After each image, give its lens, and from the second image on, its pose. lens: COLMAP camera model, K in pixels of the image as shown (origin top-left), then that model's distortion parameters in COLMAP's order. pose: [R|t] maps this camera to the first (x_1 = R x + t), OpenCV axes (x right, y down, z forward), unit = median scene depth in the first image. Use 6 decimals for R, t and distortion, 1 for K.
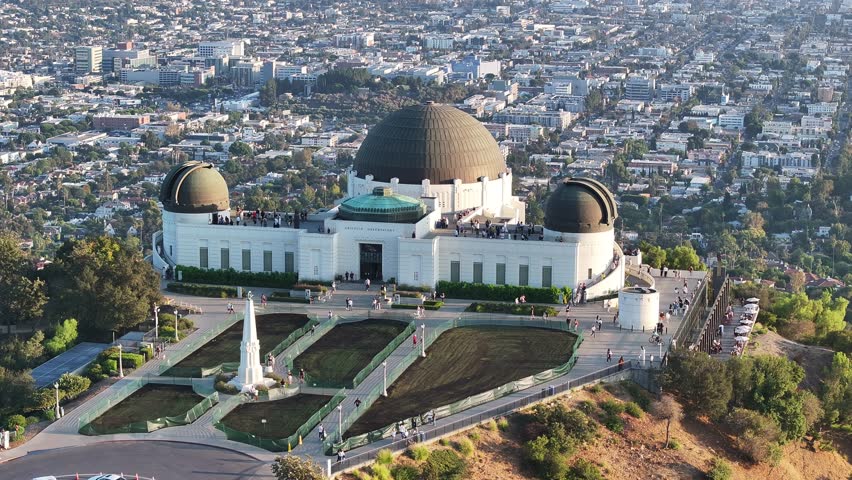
lens RADIAL K [[1925.7, 0, 424.4], [0, 1925.7, 243.0], [0, 0, 1]] dist [-0.197128, 0.000000]
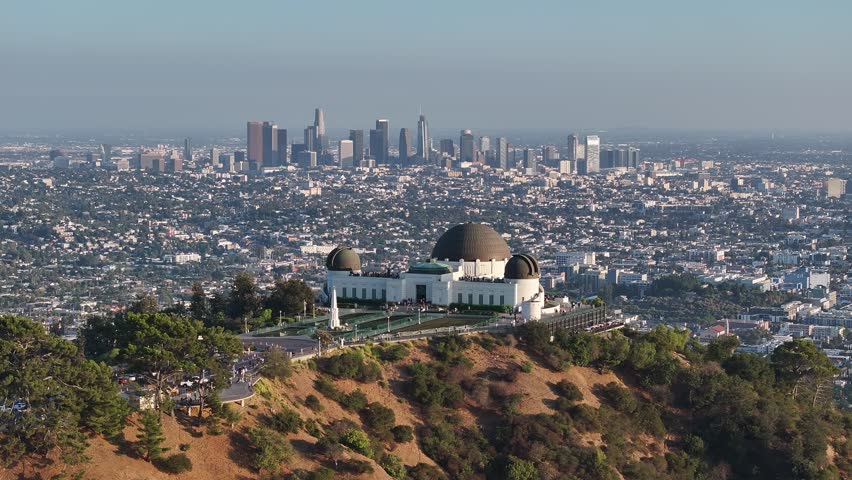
lens RADIAL K [[1925.7, 0, 424.8], [0, 1925.7, 239.9], [0, 0, 1]] dist [-0.197128, 0.000000]
pose [[0.978345, 0.012047, -0.206631, 0.383371], [-0.036390, 0.992766, -0.114416, 0.180254], [0.203758, 0.119458, 0.971706, -0.950259]]
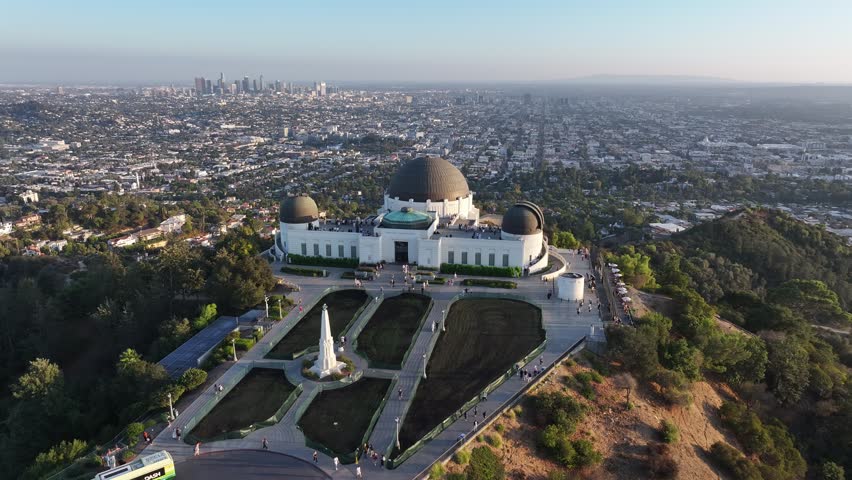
lens RADIAL K [[605.5, 0, 438.7], [0, 605.5, 238.3], [0, 0, 1]] dist [0.006540, -0.003790]
pose [[0.997579, -0.021101, 0.066263, -0.029268], [0.015787, 0.996692, 0.079720, -0.043616], [-0.067726, -0.078481, 0.994612, 0.447549]]
